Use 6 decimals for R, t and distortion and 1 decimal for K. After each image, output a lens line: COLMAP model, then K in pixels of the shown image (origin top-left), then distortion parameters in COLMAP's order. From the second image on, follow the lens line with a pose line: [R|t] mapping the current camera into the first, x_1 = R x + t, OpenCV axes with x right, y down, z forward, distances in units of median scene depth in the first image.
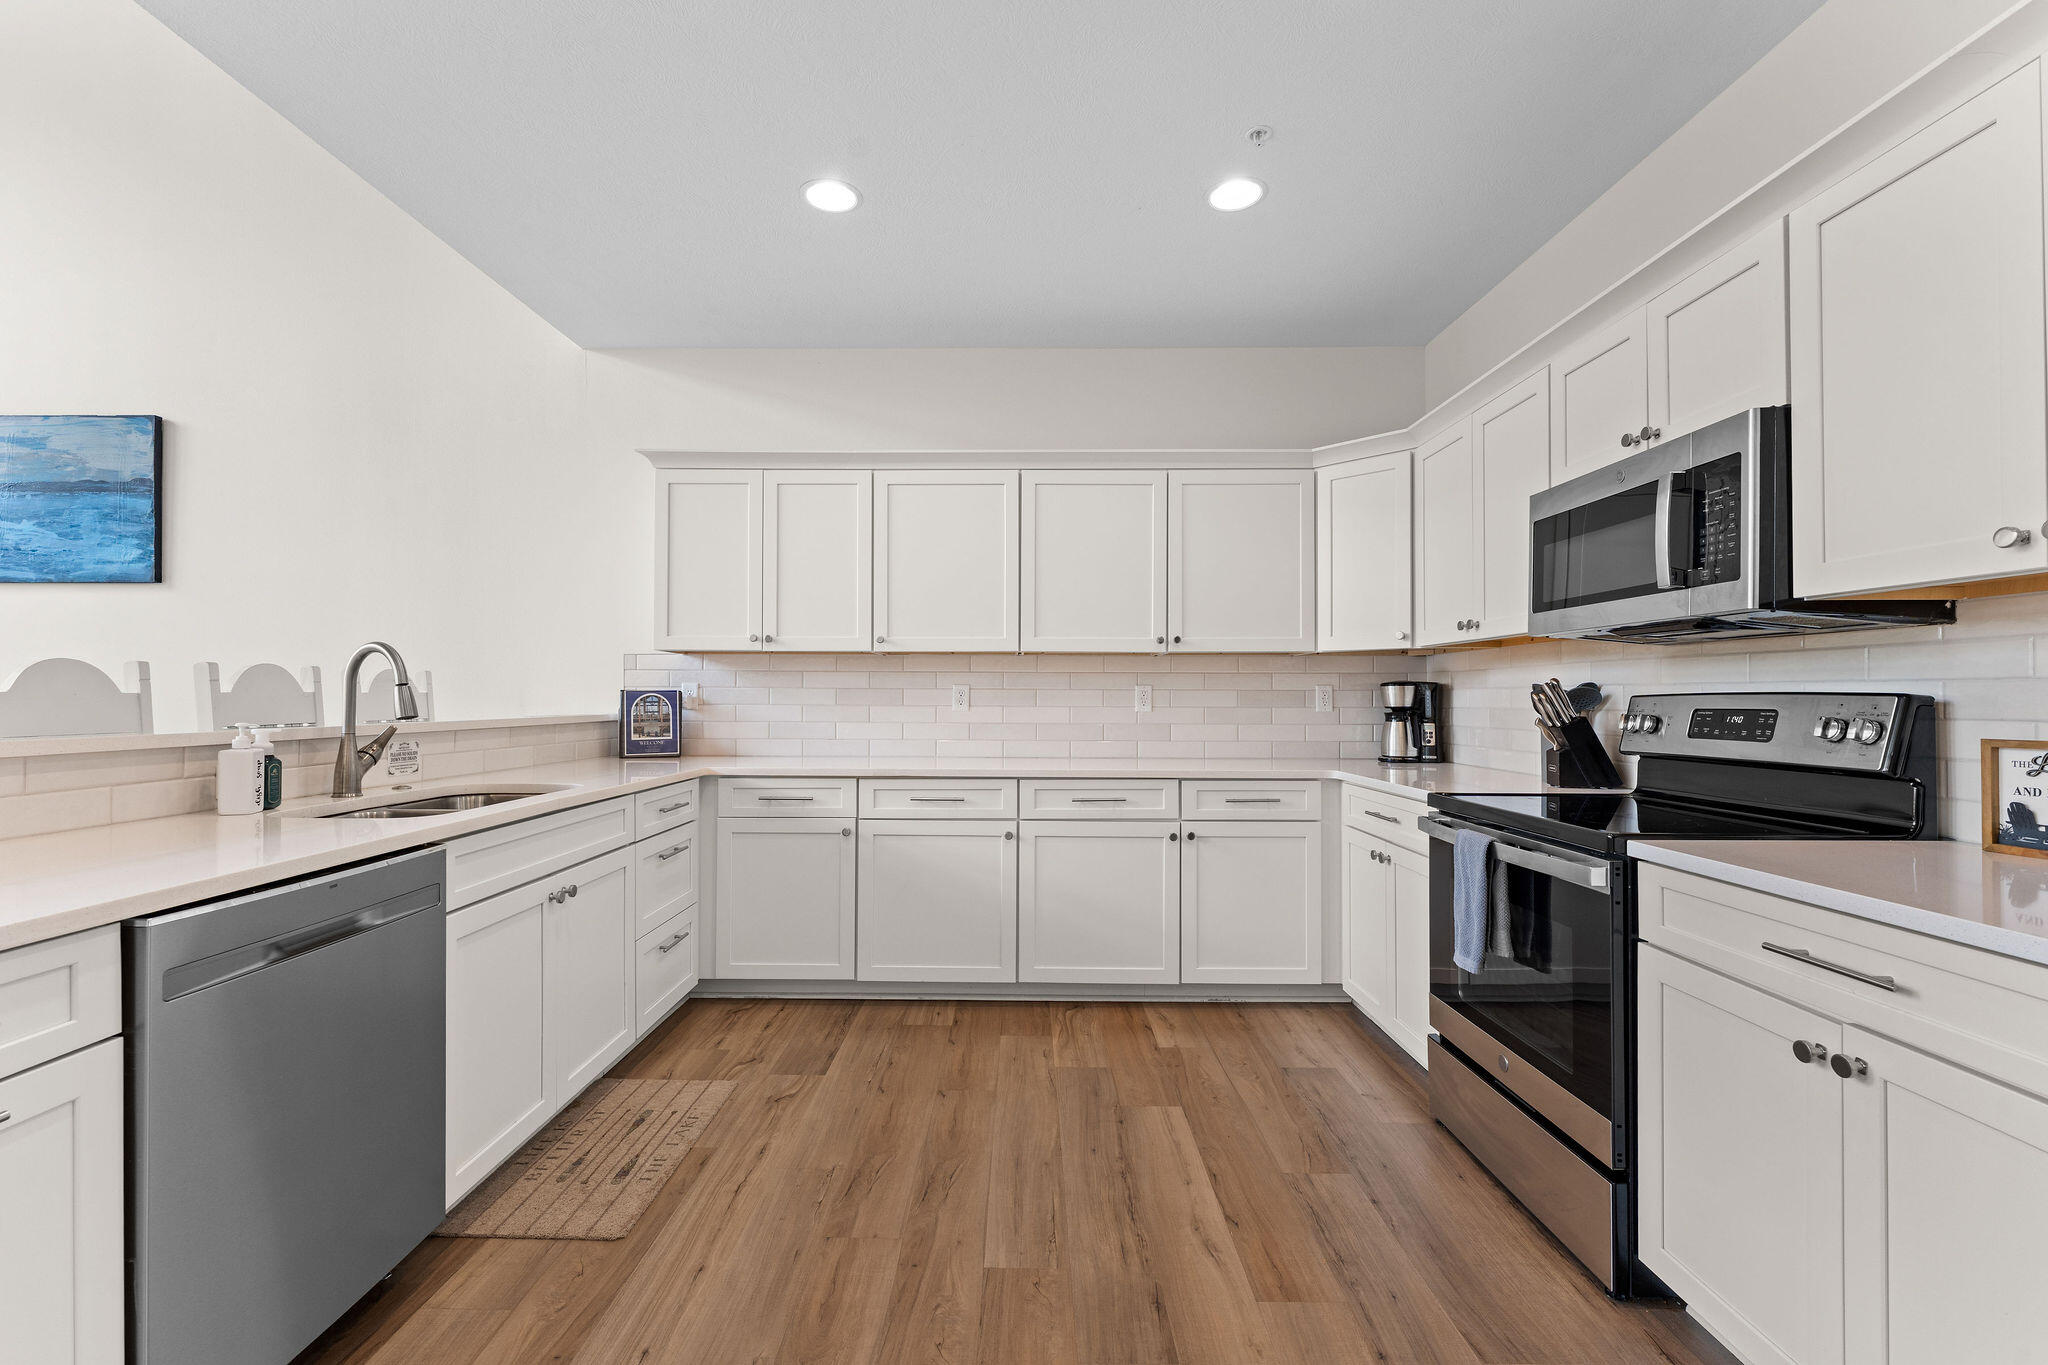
lens RADIAL K [[867.8, 0, 1018.8], [0, 867.8, 685.6], [0, 0, 1]] dist [-0.000806, -0.001529]
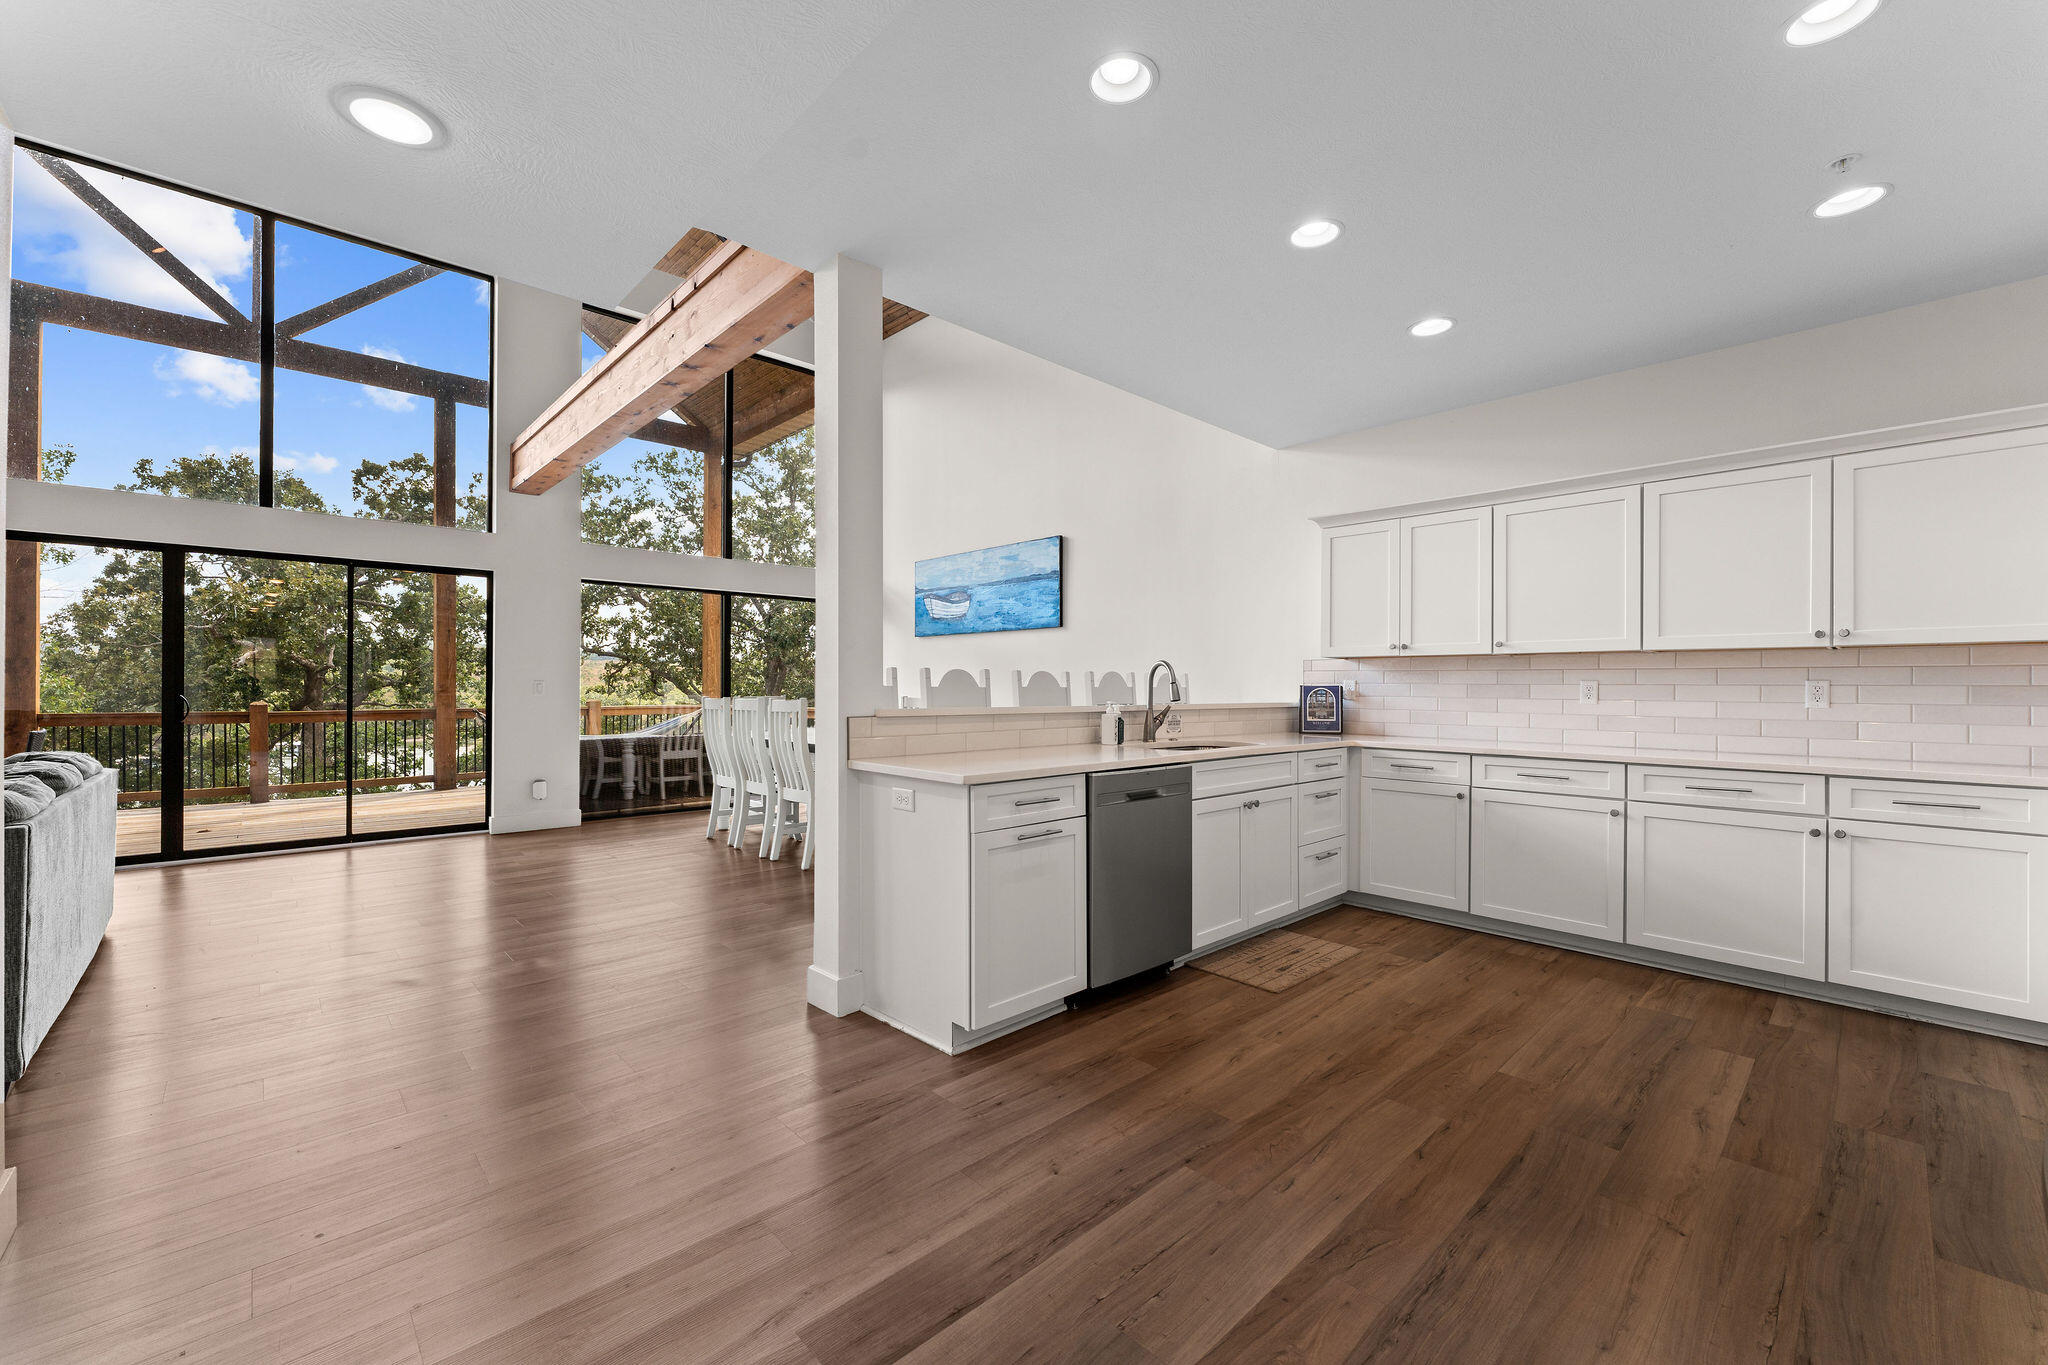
lens RADIAL K [[815.0, 0, 1014.5], [0, 815.0, 688.6], [0, 0, 1]] dist [-0.000846, -0.000565]
pose [[0.689823, 0.002424, -0.723974, 0.225316], [0.003618, 0.999970, 0.006796, -0.001073], [0.723969, -0.007308, 0.689794, -0.319133]]
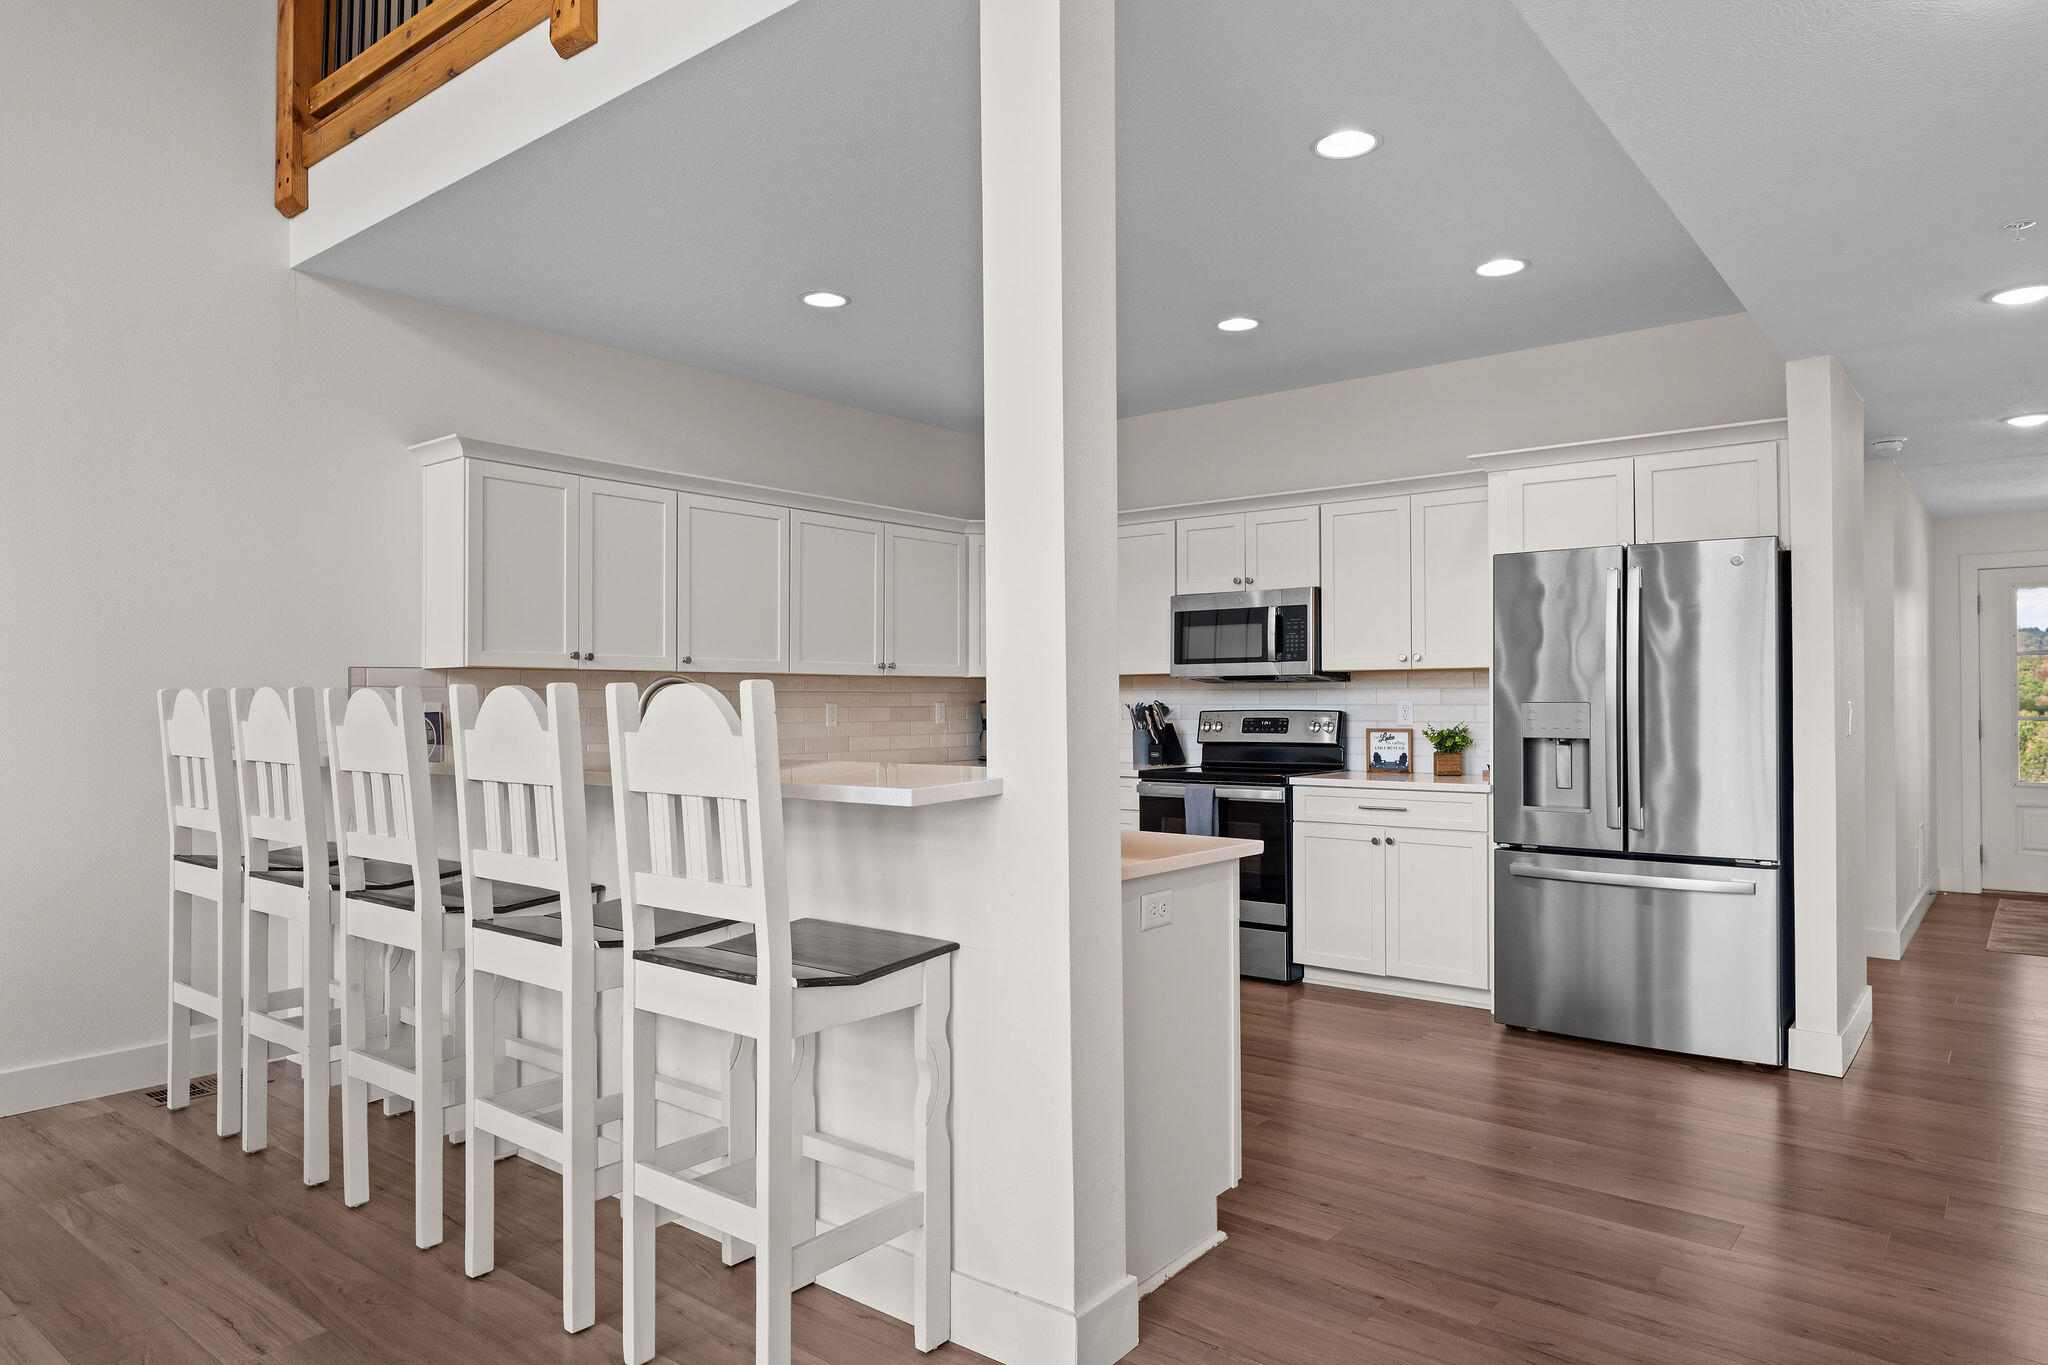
lens RADIAL K [[1229.2, 0, 1019.1], [0, 1229.2, 688.4], [0, 0, 1]] dist [-0.000009, -0.001922]
pose [[0.631534, 0.007471, 0.775312, -1.172944], [-0.007029, 0.999968, -0.003910, -0.017553], [-0.775316, -0.002981, 0.631567, -0.245573]]
